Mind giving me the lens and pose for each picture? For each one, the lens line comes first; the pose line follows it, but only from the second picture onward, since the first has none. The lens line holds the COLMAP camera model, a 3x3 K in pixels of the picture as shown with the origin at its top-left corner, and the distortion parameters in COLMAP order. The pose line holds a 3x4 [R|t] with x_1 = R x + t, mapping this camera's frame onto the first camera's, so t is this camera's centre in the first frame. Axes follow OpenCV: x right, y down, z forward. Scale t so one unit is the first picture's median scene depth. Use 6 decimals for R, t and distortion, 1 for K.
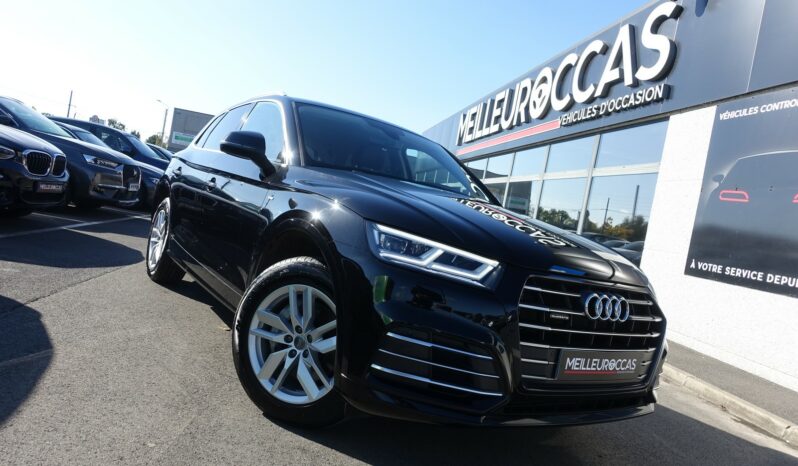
lens RADIAL K [[553.5, 0, 399.0], [0, 553.5, 233.0], [0, 0, 1]] dist [-0.115858, 0.000167]
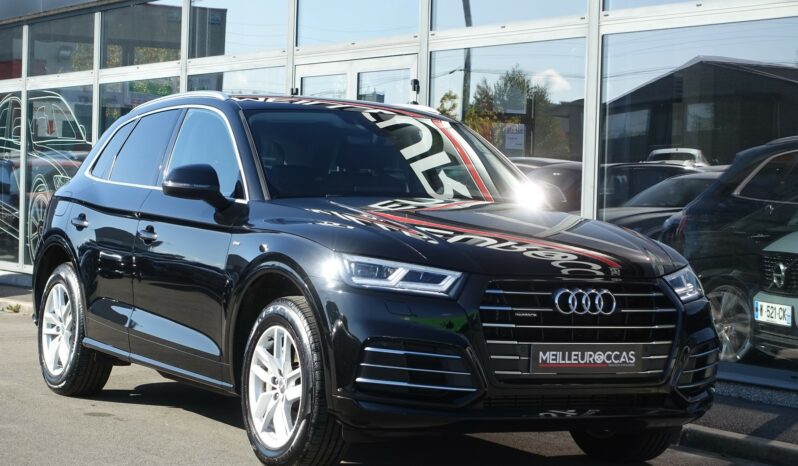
lens RADIAL K [[1603.4, 0, 399.0], [0, 1603.4, 233.0], [0, 0, 1]] dist [-0.143688, -0.149758]
pose [[0.983810, -0.154266, -0.091215, 0.343593], [0.151426, 0.987764, -0.037315, 0.072162], [0.095855, 0.022899, 0.995132, -2.037325]]
